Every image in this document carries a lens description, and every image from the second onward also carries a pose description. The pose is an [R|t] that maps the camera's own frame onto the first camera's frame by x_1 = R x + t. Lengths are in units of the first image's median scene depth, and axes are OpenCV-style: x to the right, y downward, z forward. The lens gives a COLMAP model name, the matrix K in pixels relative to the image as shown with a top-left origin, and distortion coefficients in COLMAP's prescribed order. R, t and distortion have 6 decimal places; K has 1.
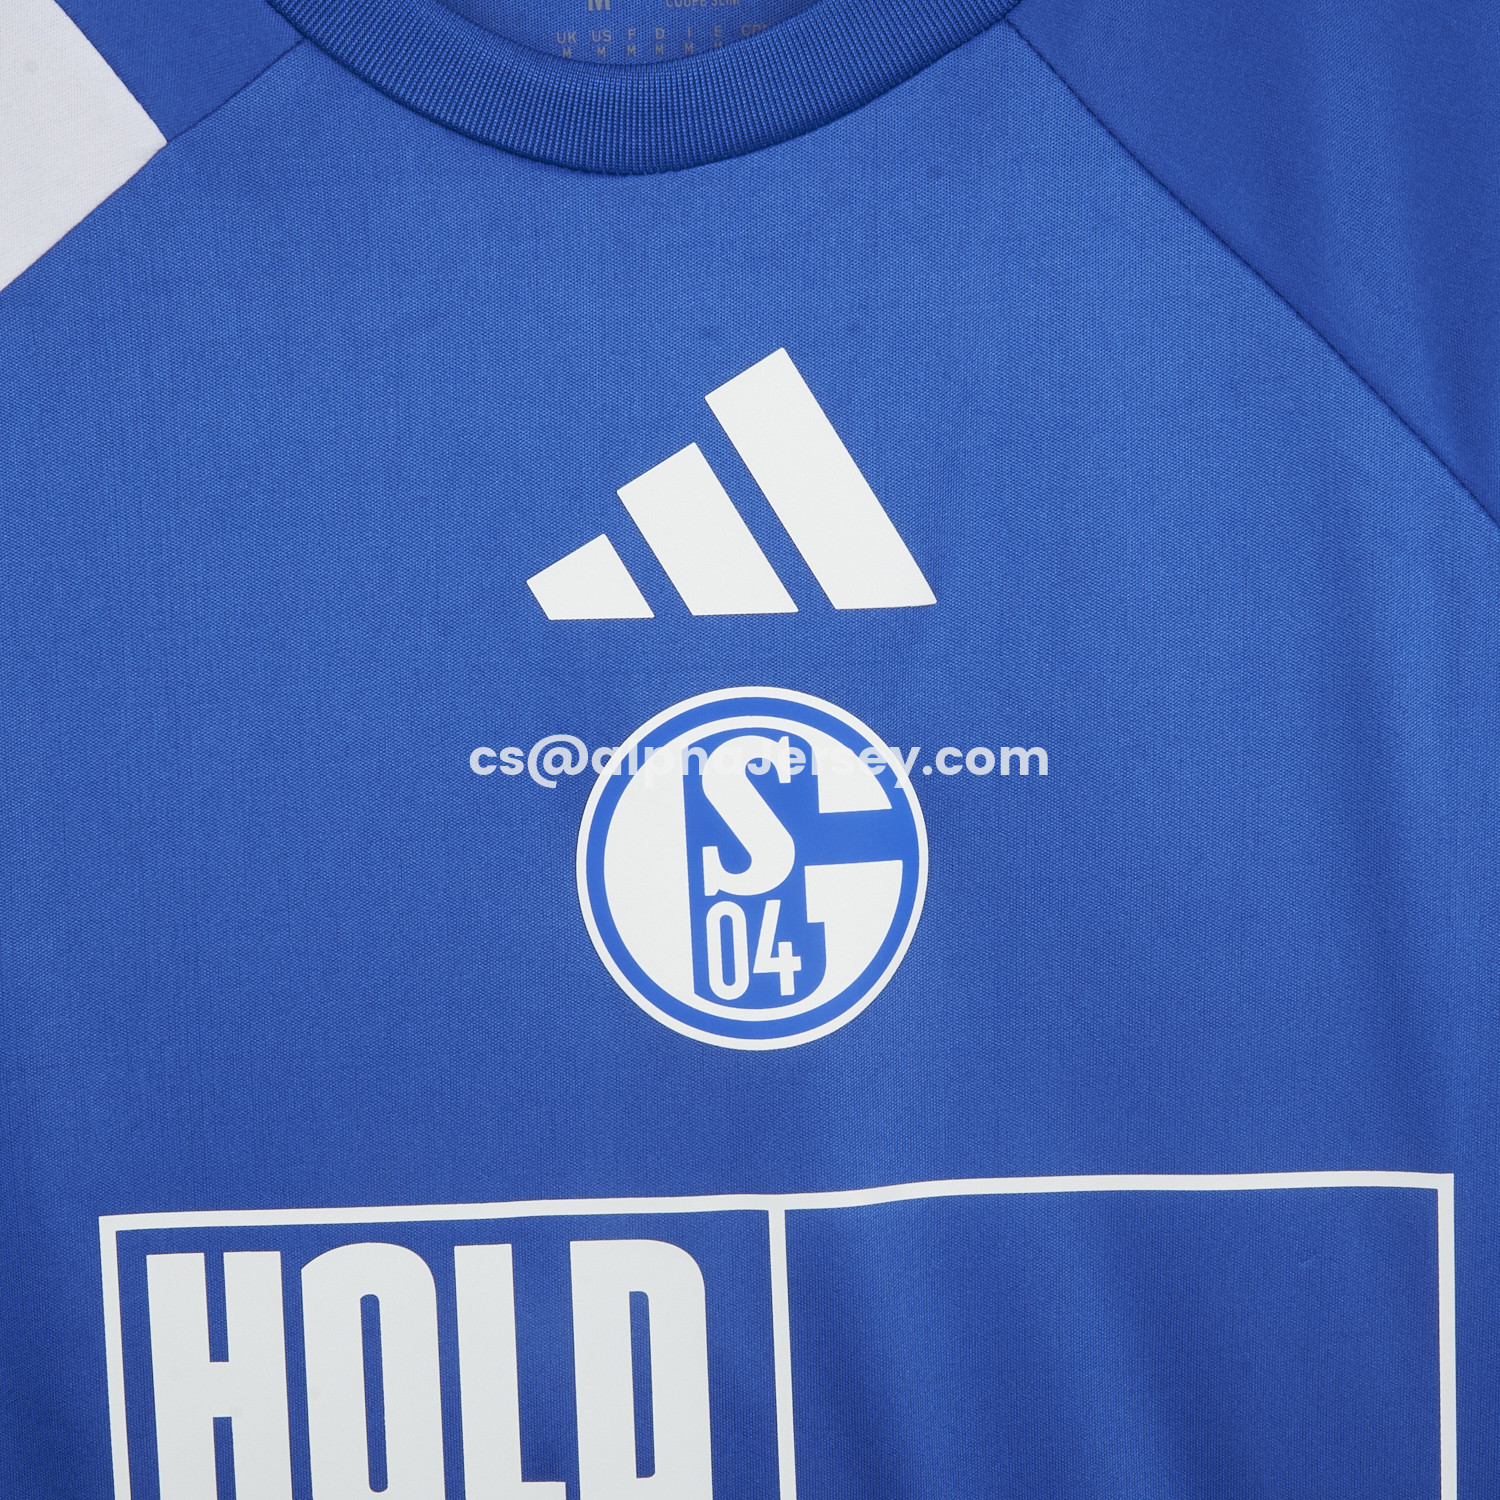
lens RADIAL K [[2890.3, 0, 752.3], [0, 2890.3, 749.2], [0, 0, 1]] dist [-0.063797, 0.000000]
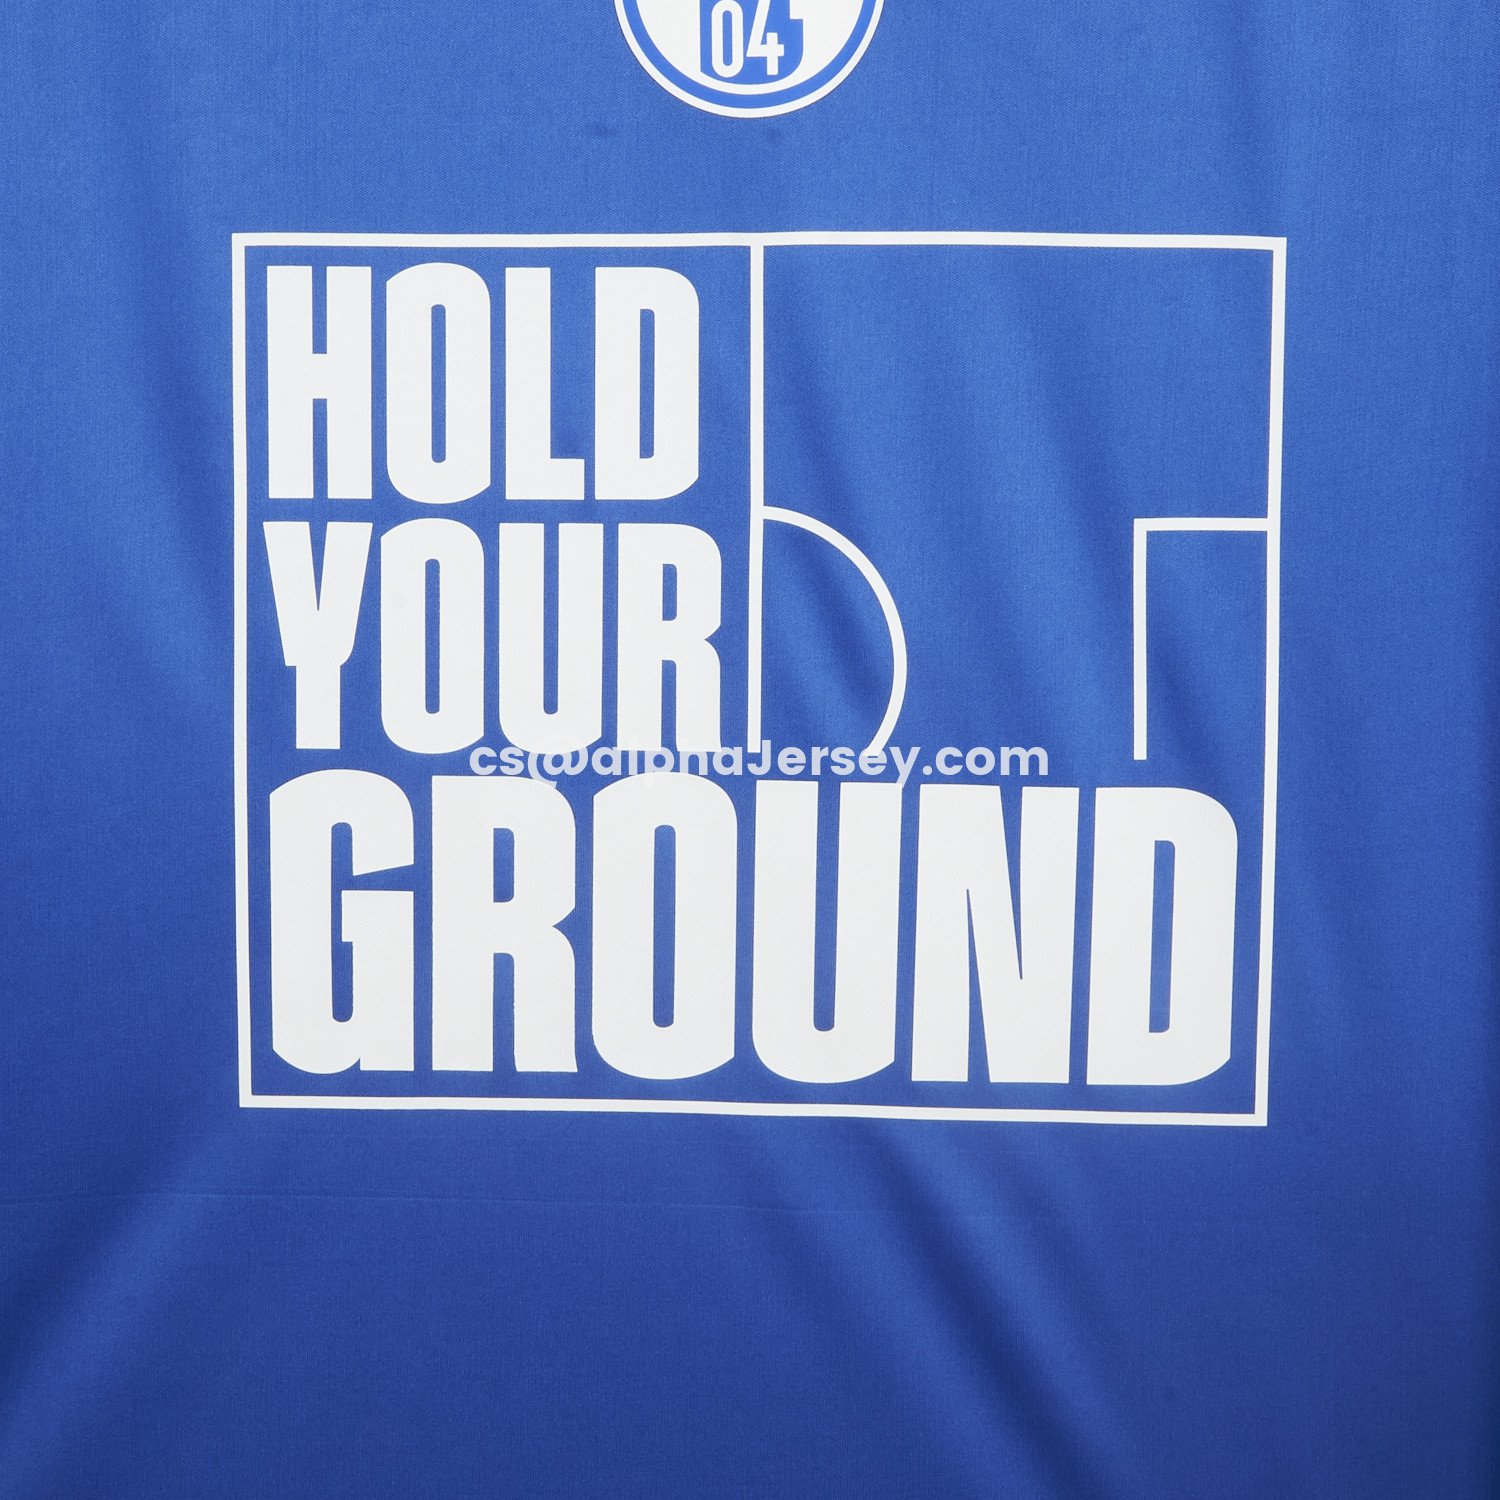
lens RADIAL K [[2890.3, 0, 745.9], [0, 2890.3, 750.6], [0, 0, 1]] dist [-0.063797, 0.000000]
pose [[0.998838, 0.043265, -0.021246, 0.039791], [-0.042687, 0.998726, 0.026912, 0.343979], [0.022383, -0.025974, 0.999412, -0.286223]]
